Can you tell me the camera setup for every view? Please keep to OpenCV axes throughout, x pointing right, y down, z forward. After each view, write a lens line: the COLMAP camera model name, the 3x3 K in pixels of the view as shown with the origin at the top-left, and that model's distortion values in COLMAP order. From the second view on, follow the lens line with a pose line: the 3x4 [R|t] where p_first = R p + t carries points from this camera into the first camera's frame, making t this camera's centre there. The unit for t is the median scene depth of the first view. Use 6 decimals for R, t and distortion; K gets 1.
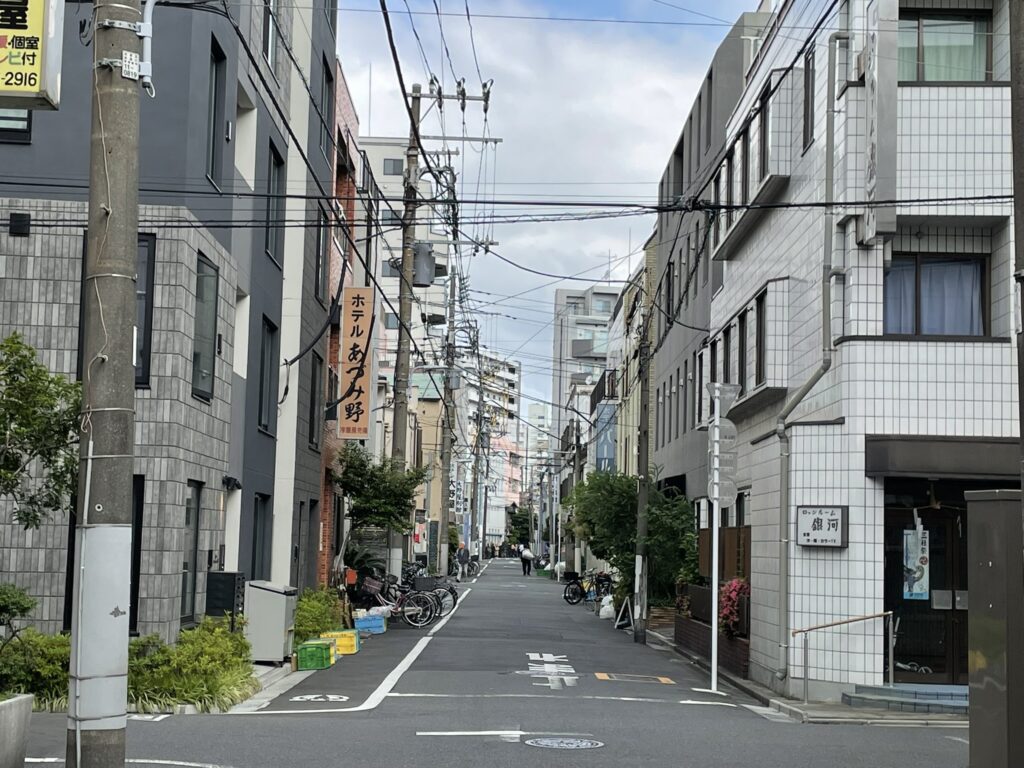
lens RADIAL K [[1674.5, 0, 512.4], [0, 1674.5, 384.4], [0, 0, 1]] dist [0.031528, 0.000000]
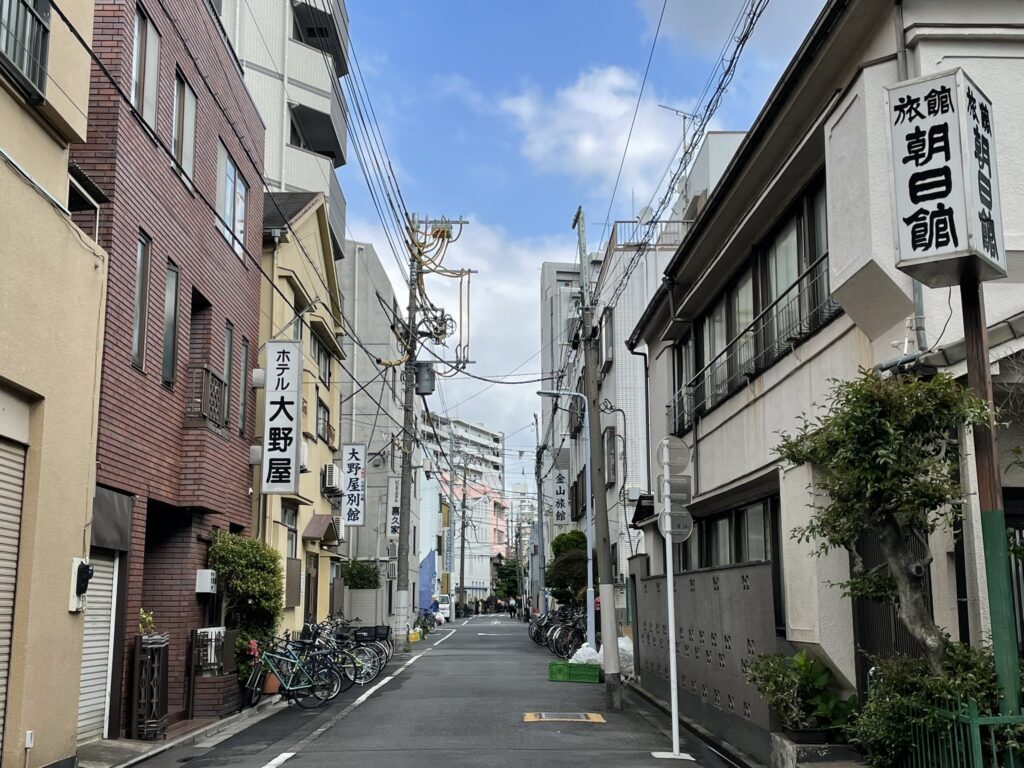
lens RADIAL K [[1185.3, 0, 512.0], [0, 1185.3, 383.0], [0, 0, 1]] dist [-0.003081, 0.000000]
pose [[0.999456, -0.030565, 0.012362, 0.002731], [0.031518, 0.995793, -0.086041, 0.035831], [-0.009680, 0.086384, 0.996215, 0.362681]]
